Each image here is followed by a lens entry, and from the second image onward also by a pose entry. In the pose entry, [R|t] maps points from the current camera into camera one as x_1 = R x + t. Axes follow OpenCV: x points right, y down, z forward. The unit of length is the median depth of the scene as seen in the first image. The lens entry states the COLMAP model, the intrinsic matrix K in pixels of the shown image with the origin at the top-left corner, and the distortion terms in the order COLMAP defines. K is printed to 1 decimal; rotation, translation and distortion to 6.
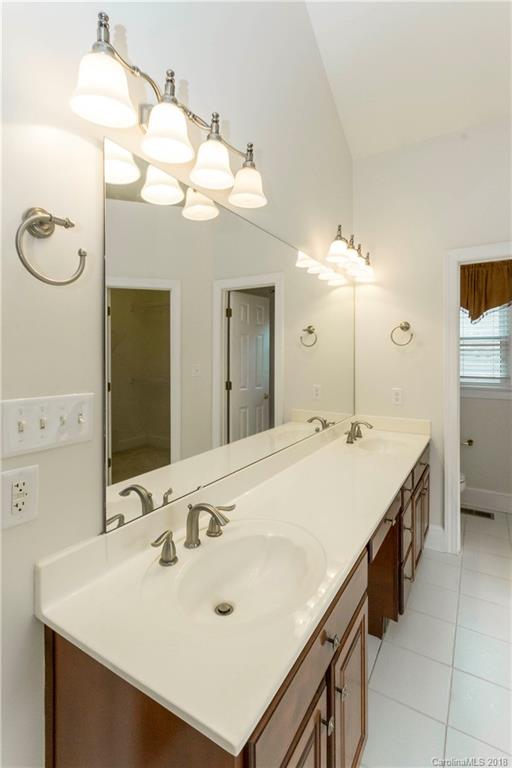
lens RADIAL K [[361.6, 0, 242.8], [0, 361.6, 358.9], [0, 0, 1]] dist [0.015431, -0.001675]
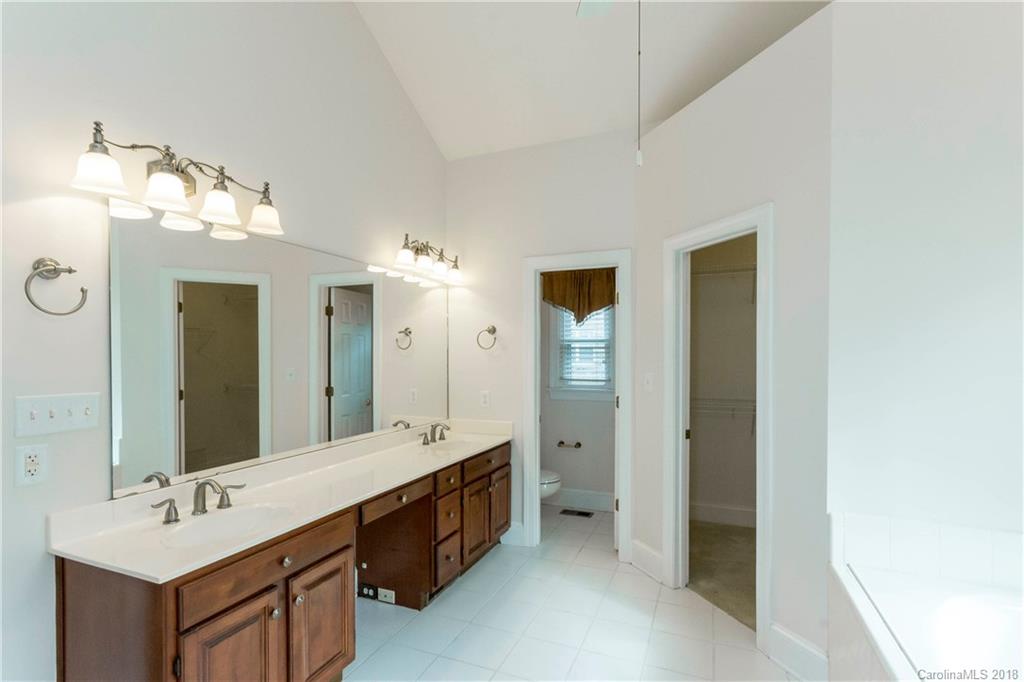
lens RADIAL K [[482.2, 0, 502.8], [0, 482.2, 363.6], [0, 0, 1]] dist [0.015431, -0.001675]
pose [[0.987845, -0.003333, 0.155406, 0.258060], [0.001828, 0.999950, 0.009830, -0.008709], [-0.155431, -0.009427, 0.987802, -0.331163]]
